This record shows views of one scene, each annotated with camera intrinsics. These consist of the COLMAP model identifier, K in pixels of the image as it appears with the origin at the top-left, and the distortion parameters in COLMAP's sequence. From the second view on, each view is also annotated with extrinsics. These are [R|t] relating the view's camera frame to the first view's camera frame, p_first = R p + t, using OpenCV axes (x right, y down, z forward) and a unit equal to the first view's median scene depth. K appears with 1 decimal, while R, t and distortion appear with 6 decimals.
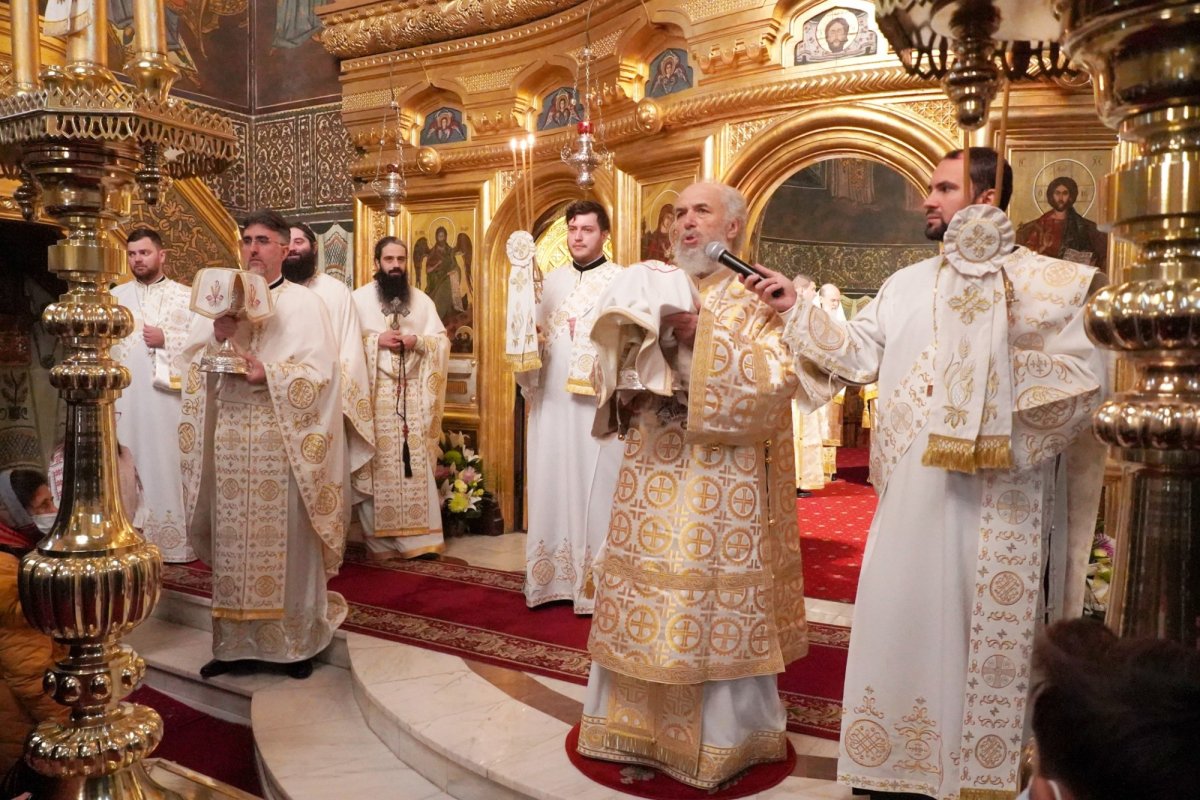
lens RADIAL K [[926.1, 0, 596.6], [0, 926.1, 403.3], [0, 0, 1]] dist [-0.031010, 0.024184]
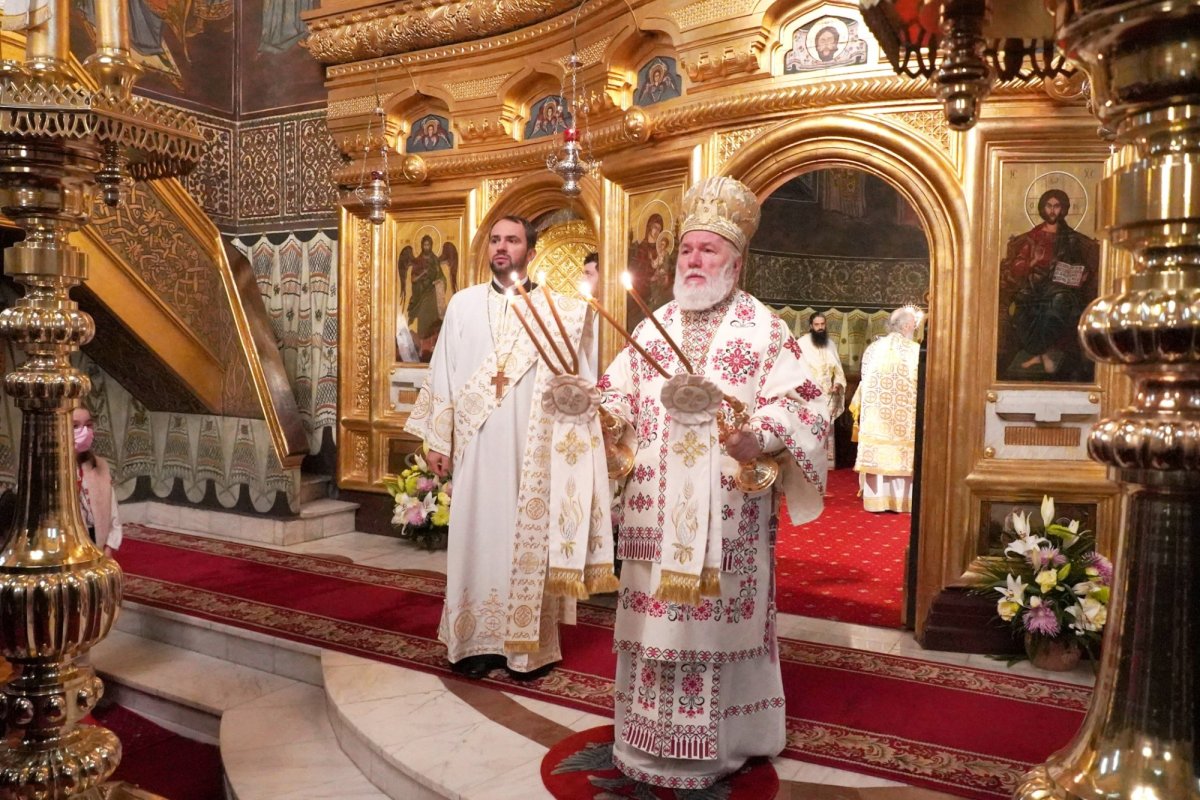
lens RADIAL K [[926.1, 0, 599.8], [0, 926.1, 406.5], [0, 0, 1]] dist [-0.030122, 0.019381]
pose [[0.999908, 0.006785, 0.011740, 0.008634], [-0.006673, 0.999932, -0.009562, -0.000501], [-0.011804, 0.009482, 0.999885, 0.019941]]
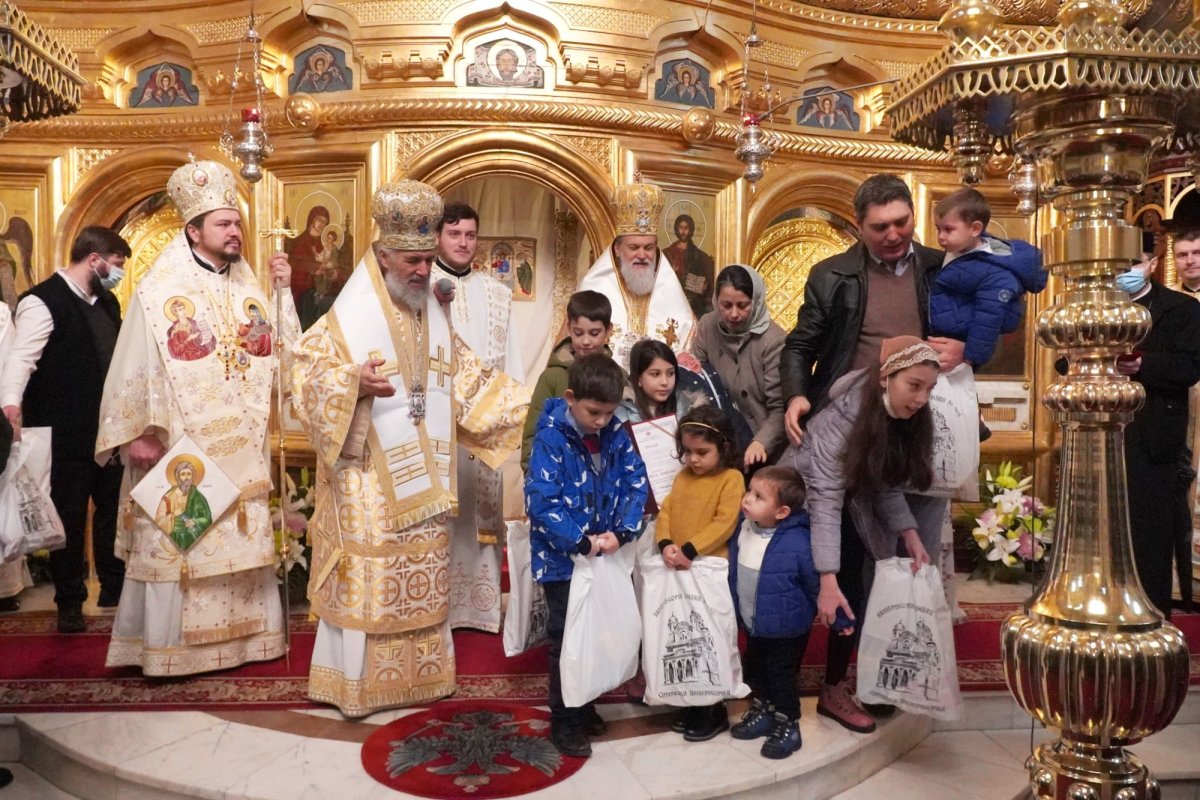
lens RADIAL K [[922.2, 0, 597.7], [0, 922.2, 405.4], [0, 0, 1]] dist [-0.031037, 0.020027]
pose [[0.819152, -0.030609, 0.572760, -0.274010], [0.037224, 0.999307, 0.000166, 0.002223], [-0.572368, 0.021184, 0.819723, 0.066028]]
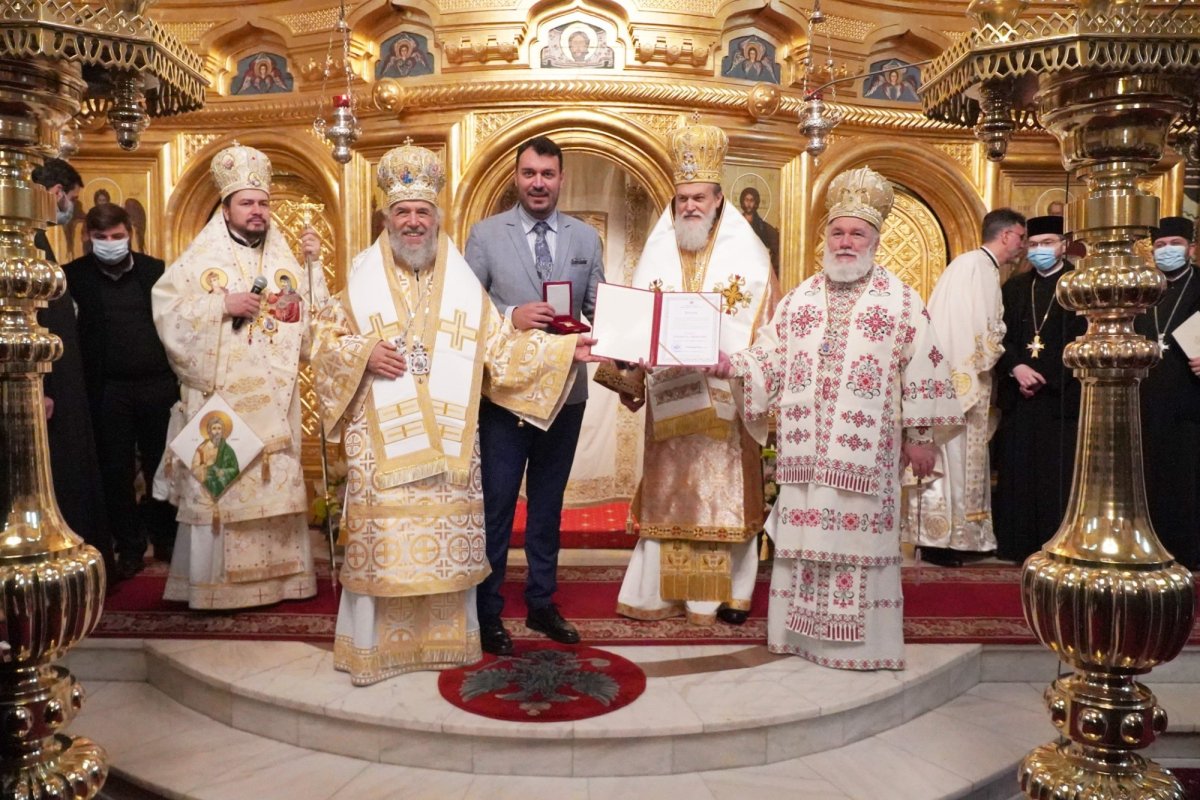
lens RADIAL K [[922.6, 0, 597.9], [0, 922.6, 403.0], [0, 0, 1]] dist [-0.027636, 0.016124]
pose [[0.864558, -0.040675, 0.500884, -0.295360], [0.034050, 0.999170, 0.022366, 0.012595], [-0.501377, -0.002282, 0.865226, 0.011803]]
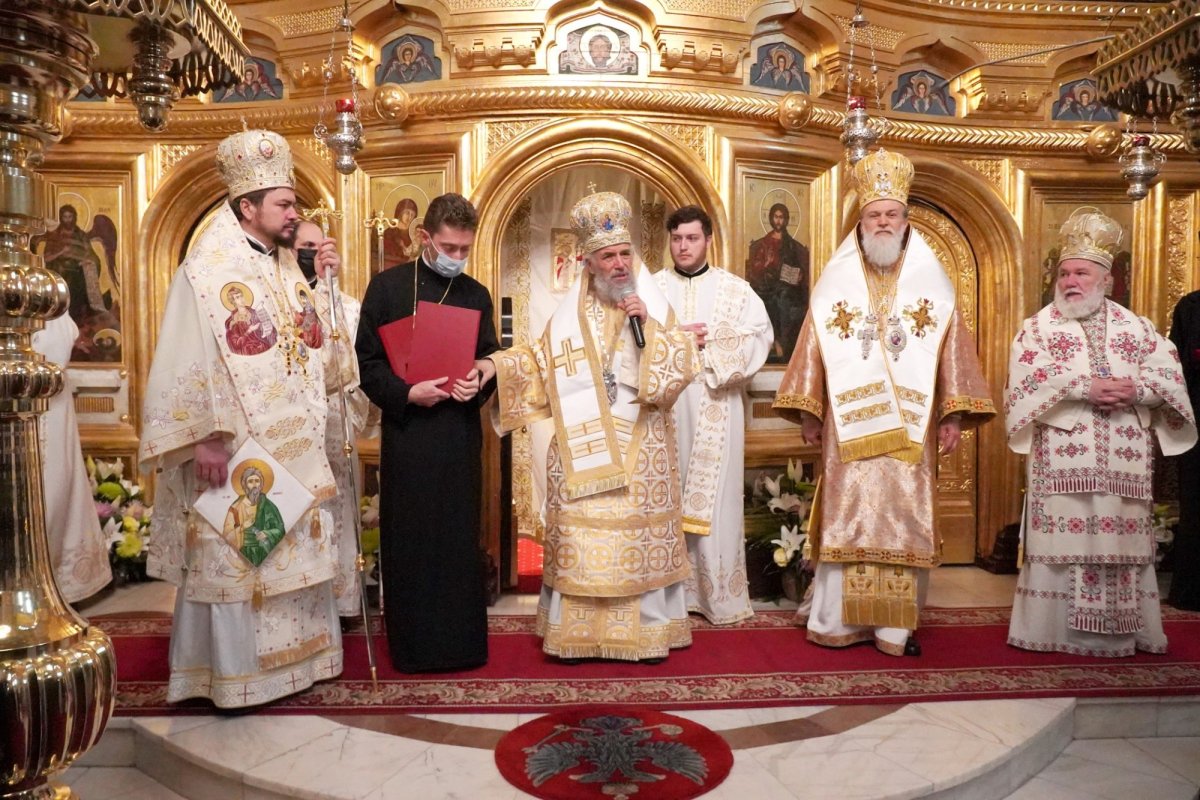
lens RADIAL K [[922.2, 0, 597.7], [0, 922.2, 405.4], [0, 0, 1]] dist [-0.031037, 0.020027]
pose [[0.837870, -0.034744, 0.544763, -0.318633], [0.043031, 0.999071, -0.002465, 0.005886], [-0.544171, 0.025507, 0.838587, 0.132123]]
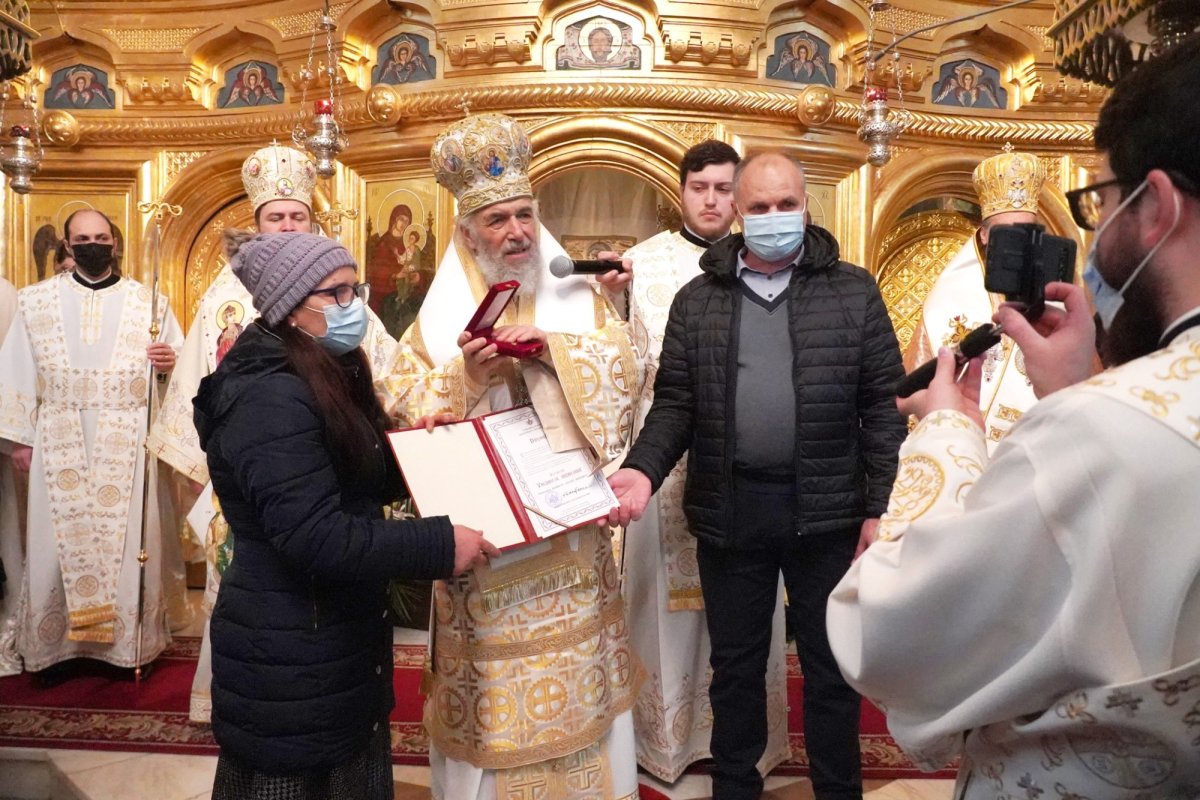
lens RADIAL K [[926.1, 0, 596.6], [0, 926.1, 403.3], [0, 0, 1]] dist [-0.031010, 0.024184]
pose [[0.890560, -0.015066, 0.454616, -0.189884], [0.025953, 0.999506, -0.017716, -0.001739], [-0.454125, 0.027575, 0.890511, 0.136838]]
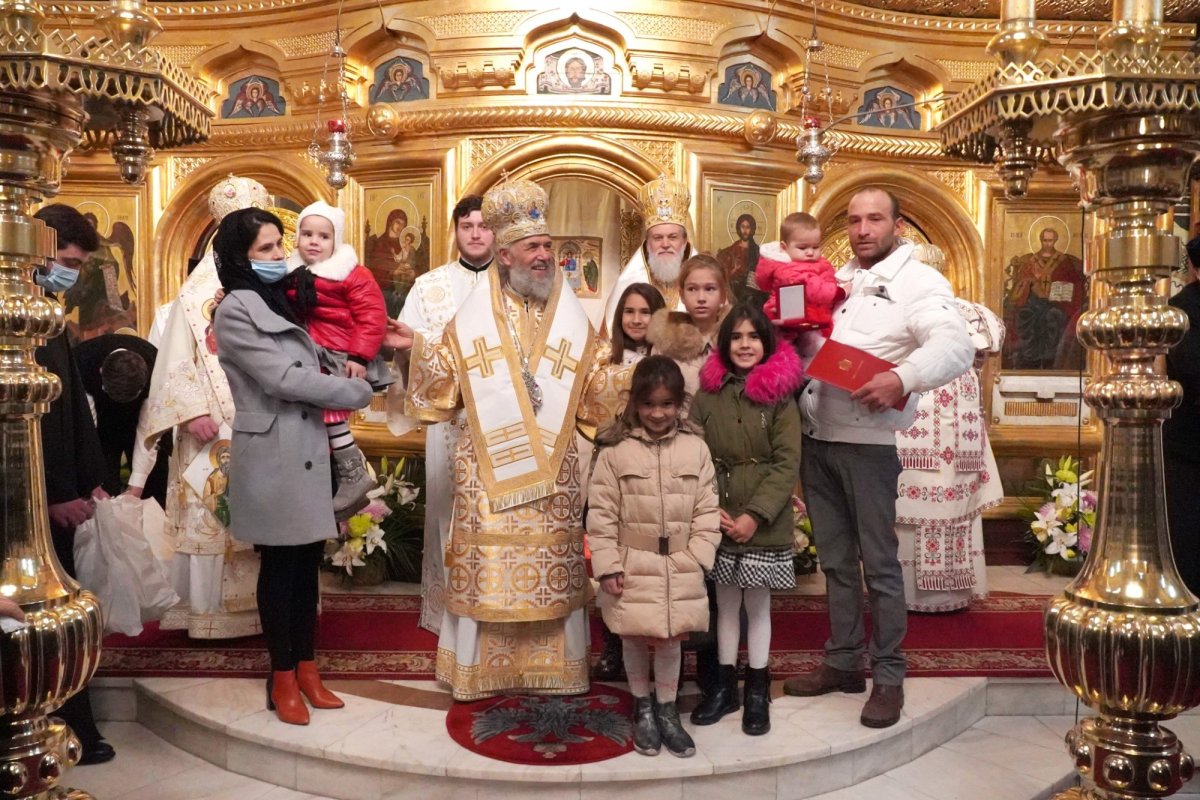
lens RADIAL K [[922.2, 0, 597.7], [0, 922.2, 405.4], [0, 0, 1]] dist [-0.031037, 0.020027]
pose [[0.854289, -0.032383, 0.518788, -0.305076], [0.033884, 0.999404, 0.006586, 0.000057], [-0.518692, 0.011952, 0.854877, 0.031092]]
